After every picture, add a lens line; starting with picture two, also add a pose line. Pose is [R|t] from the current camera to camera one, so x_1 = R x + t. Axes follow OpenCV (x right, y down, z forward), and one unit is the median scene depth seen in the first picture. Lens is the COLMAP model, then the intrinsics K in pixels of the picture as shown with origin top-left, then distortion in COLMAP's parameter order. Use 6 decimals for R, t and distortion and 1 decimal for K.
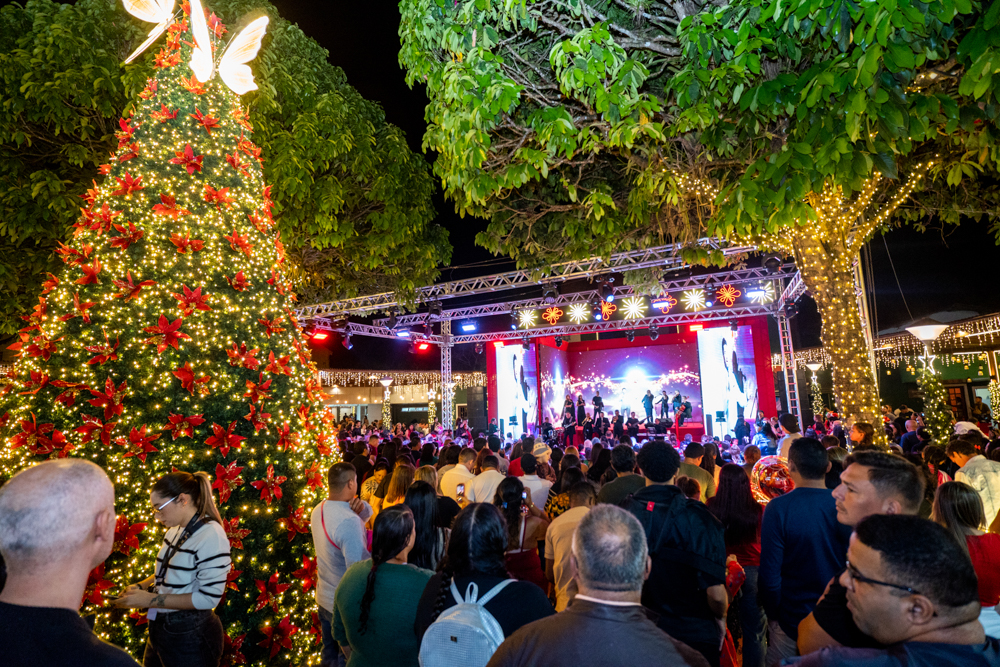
lens RADIAL K [[481.0, 0, 501.4], [0, 481.0, 335.5], [0, 0, 1]] dist [-0.035109, 0.005971]
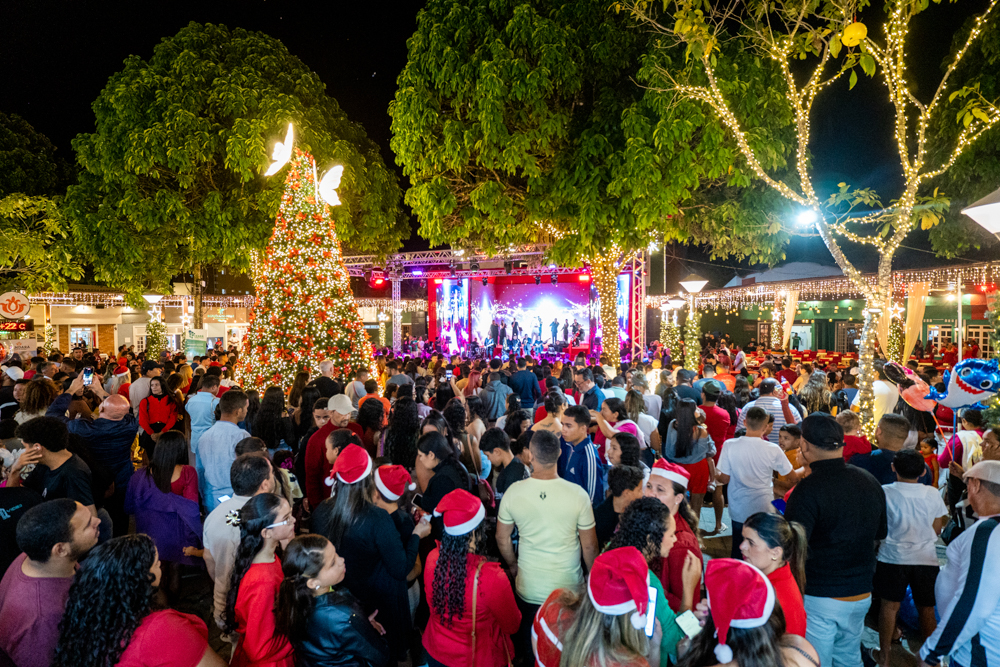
lens RADIAL K [[481.0, 0, 502.7], [0, 481.0, 329.7], [0, 0, 1]] dist [-0.035109, 0.005971]
pose [[0.990153, 0.024680, 0.137798, -0.036152], [-0.047055, 0.985740, 0.161563, -0.253532], [-0.131846, -0.166456, 0.977195, -1.097631]]
